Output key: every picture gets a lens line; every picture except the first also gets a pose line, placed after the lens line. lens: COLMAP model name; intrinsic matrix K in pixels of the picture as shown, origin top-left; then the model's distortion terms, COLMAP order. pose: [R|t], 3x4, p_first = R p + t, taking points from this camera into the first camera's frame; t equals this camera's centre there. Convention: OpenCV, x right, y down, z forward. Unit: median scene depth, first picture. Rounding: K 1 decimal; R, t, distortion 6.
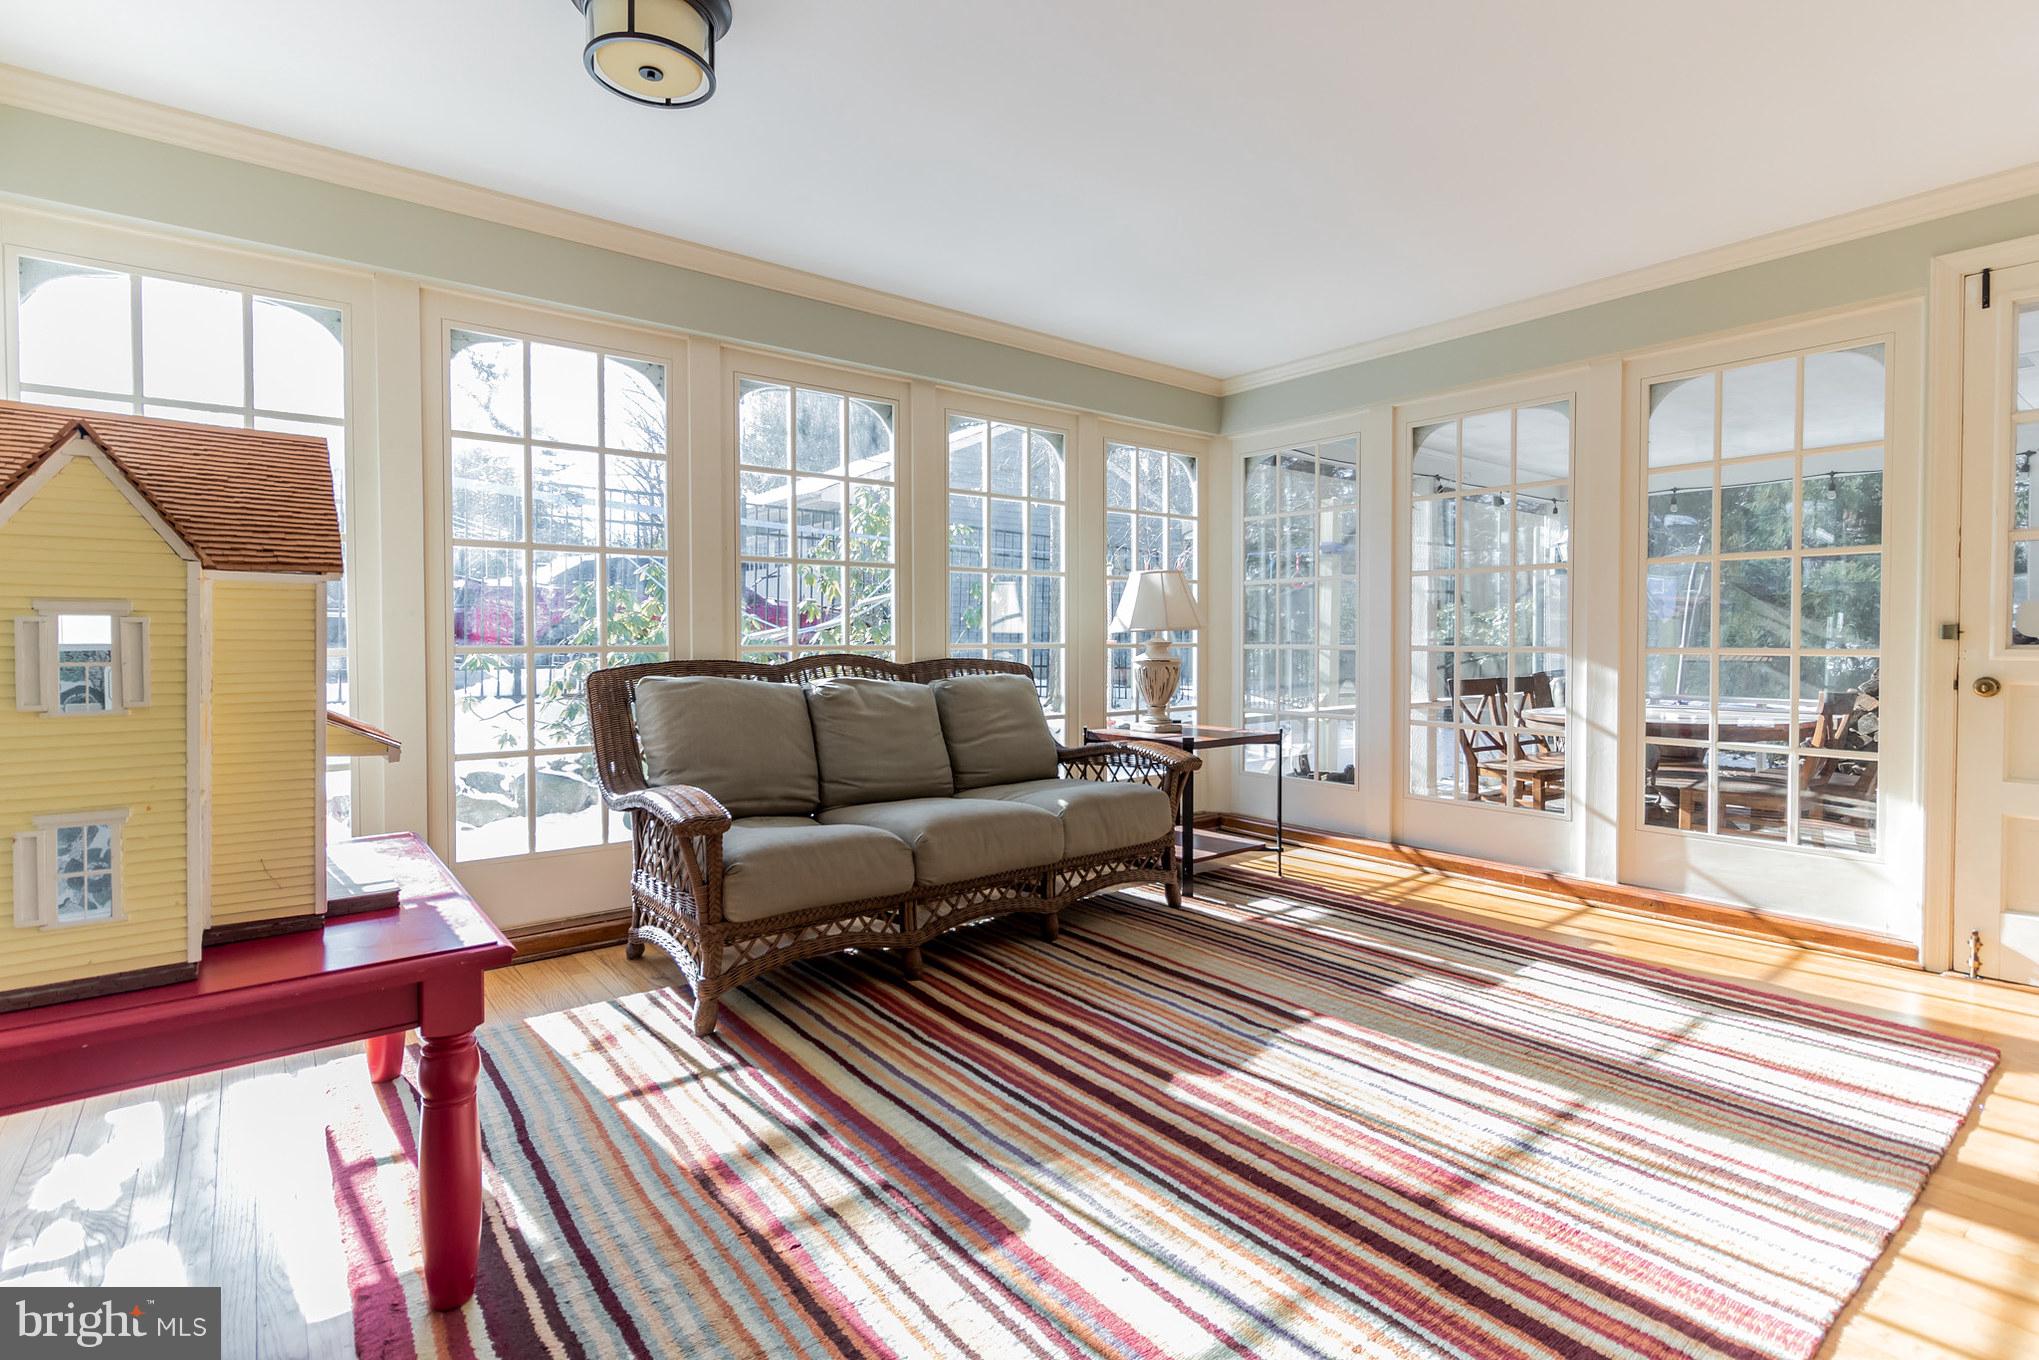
lens RADIAL K [[955.6, 0, 1023.0], [0, 955.6, 668.3], [0, 0, 1]] dist [0.001413, -0.000015]
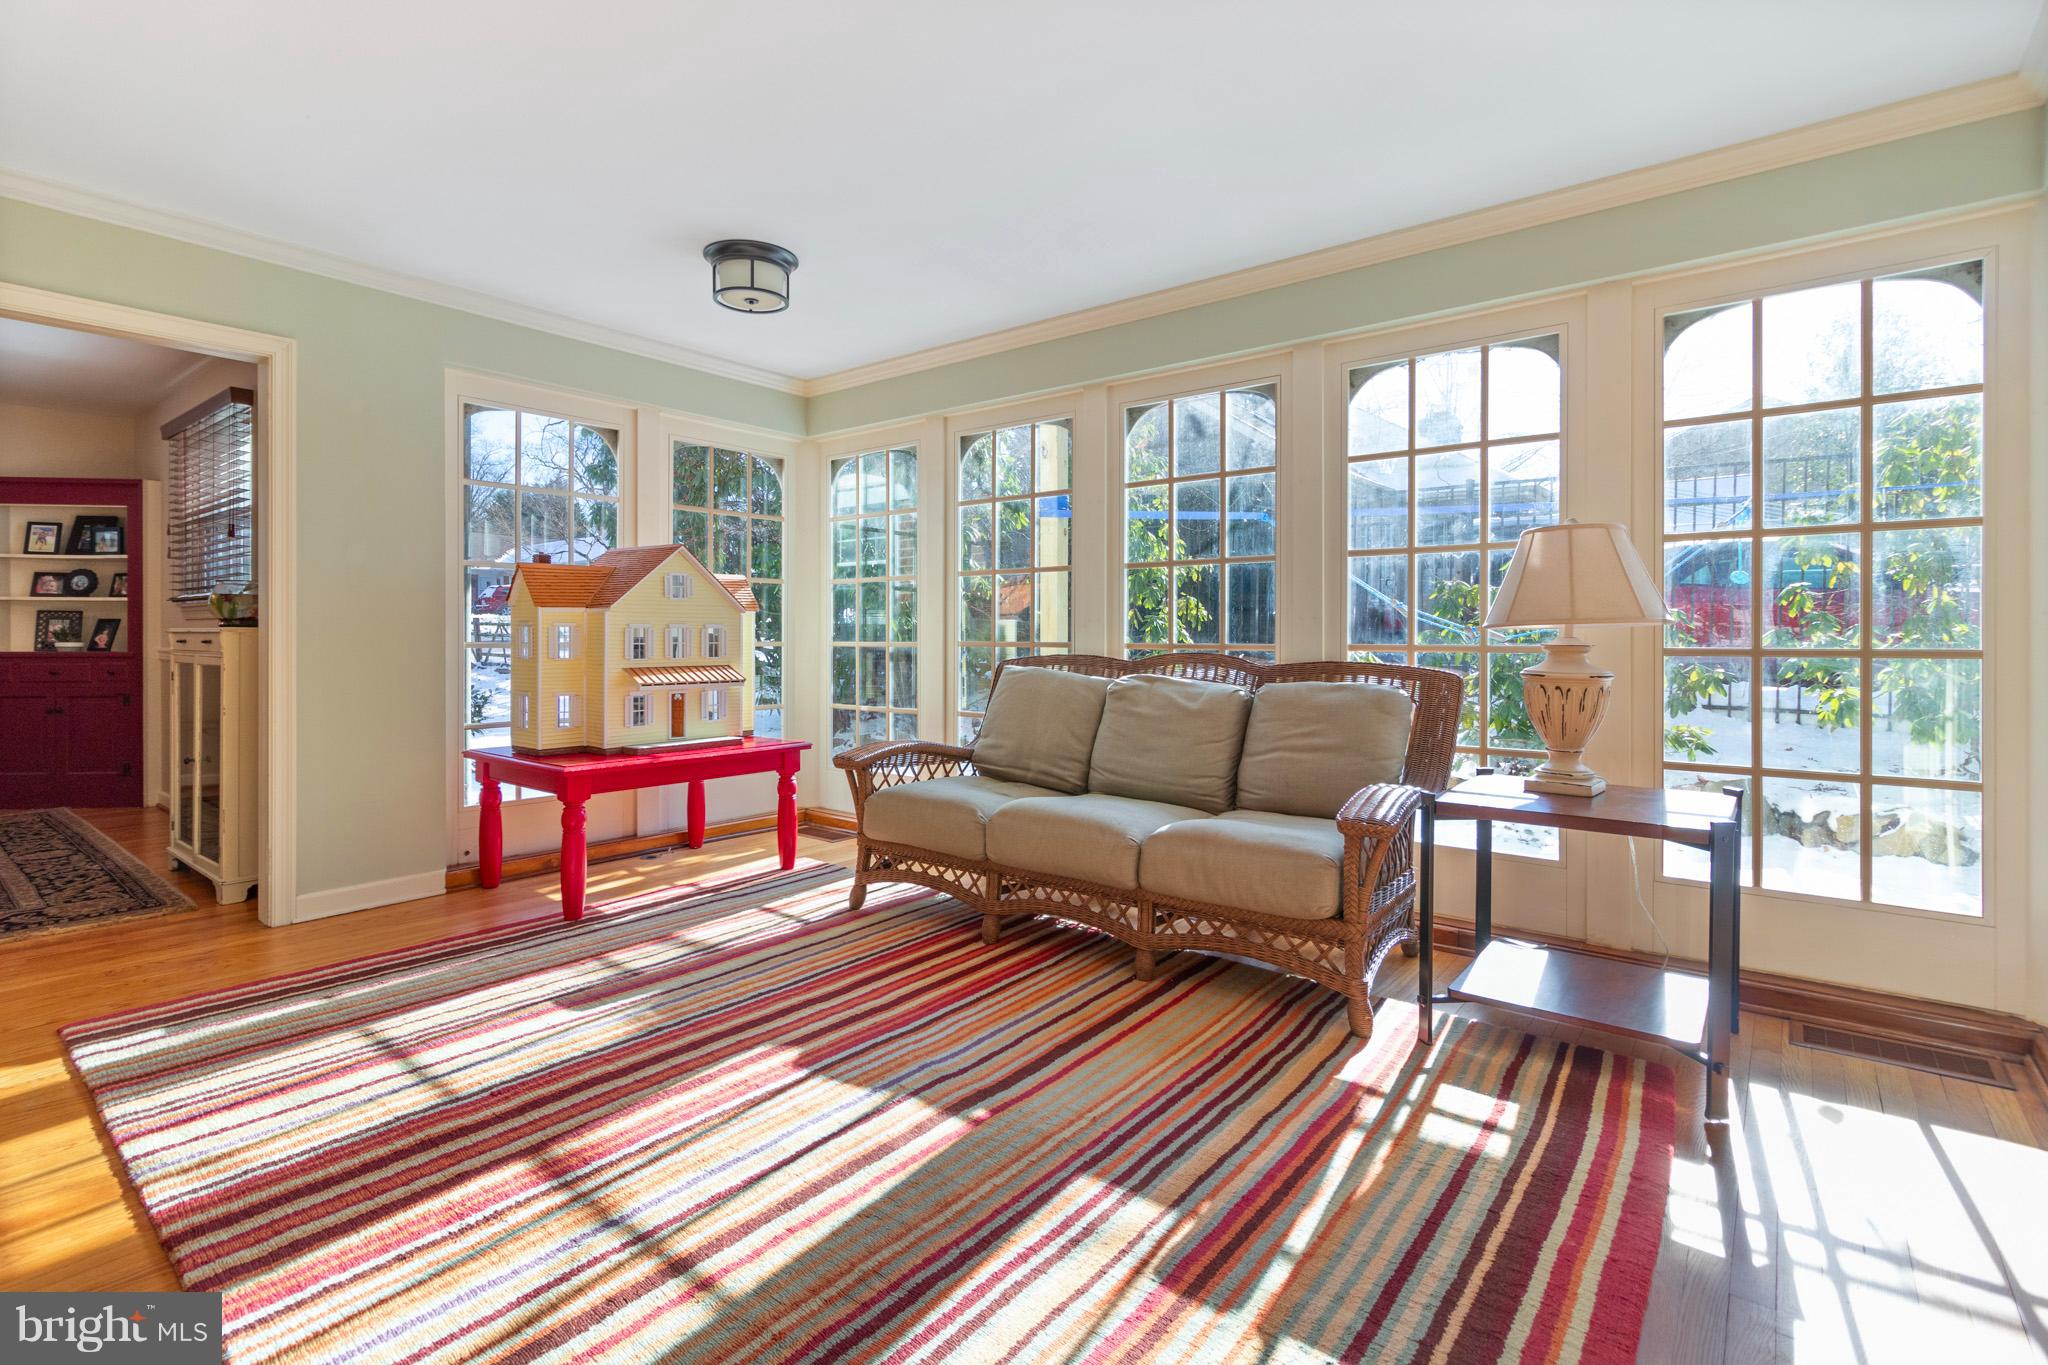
lens RADIAL K [[962.1, 0, 1025.7], [0, 962.1, 640.3], [0, 0, 1]] dist [-0.001856, -0.000116]
pose [[0.226485, 0.007723, -0.973984, 1.120405], [-0.033430, 0.999441, 0.000151, -0.031697], [0.973441, 0.032526, 0.226616, 0.884087]]
